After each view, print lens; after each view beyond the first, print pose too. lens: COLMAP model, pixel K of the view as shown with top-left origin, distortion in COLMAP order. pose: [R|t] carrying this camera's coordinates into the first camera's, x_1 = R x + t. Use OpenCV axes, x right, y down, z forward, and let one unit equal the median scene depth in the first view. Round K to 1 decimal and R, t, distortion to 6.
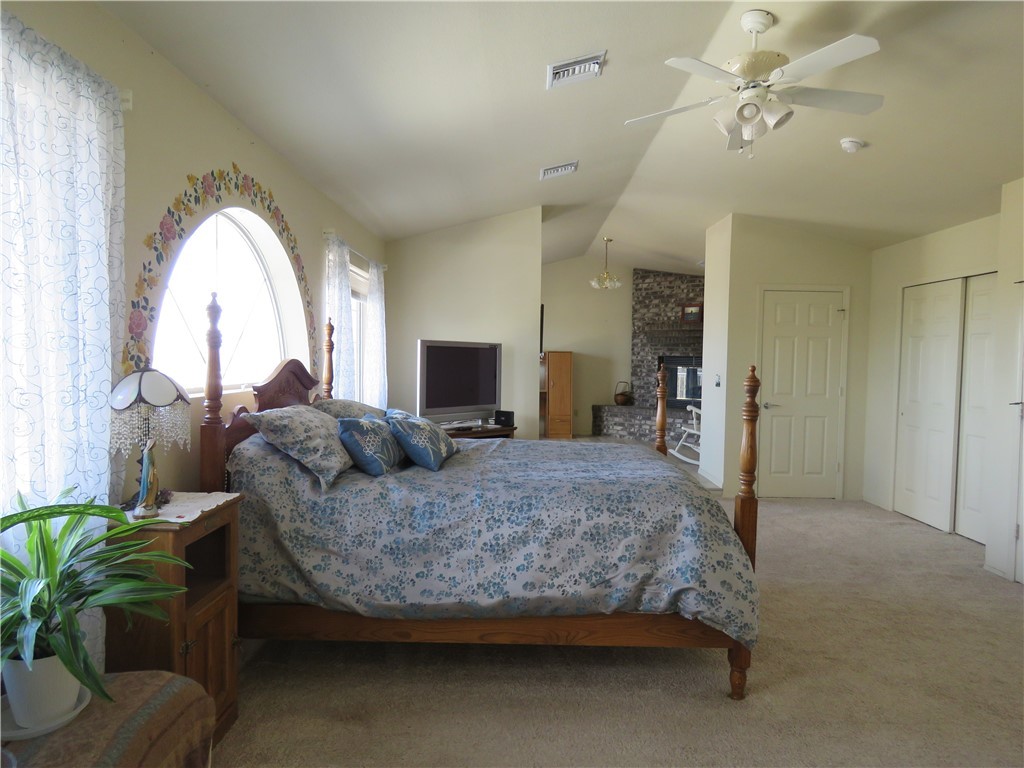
lens RADIAL K [[684.0, 0, 503.8], [0, 684.0, 387.2], [0, 0, 1]] dist [-0.003566, -0.000276]
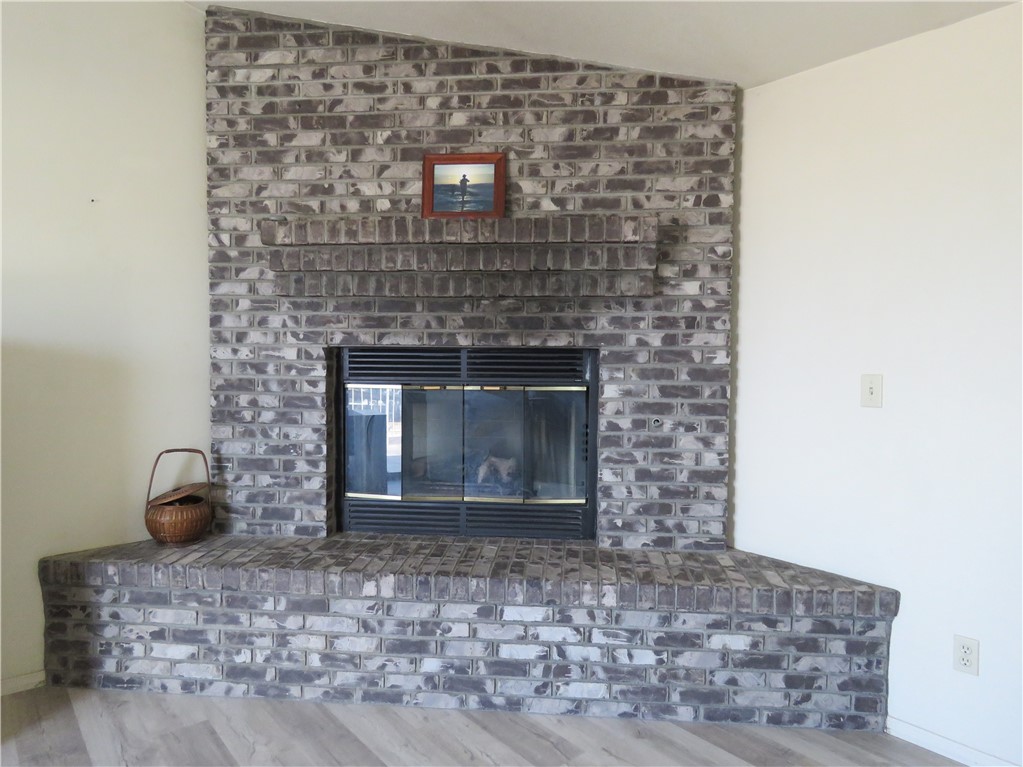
lens RADIAL K [[658.6, 0, 511.5], [0, 658.6, 383.5], [0, 0, 1]] dist [-0.006448, -0.001244]
pose [[0.752204, -0.040959, 0.657656, 0.110543], [0.033868, 0.999150, 0.023490, -0.034708], [-0.658059, 0.004605, 0.752952, 0.758379]]
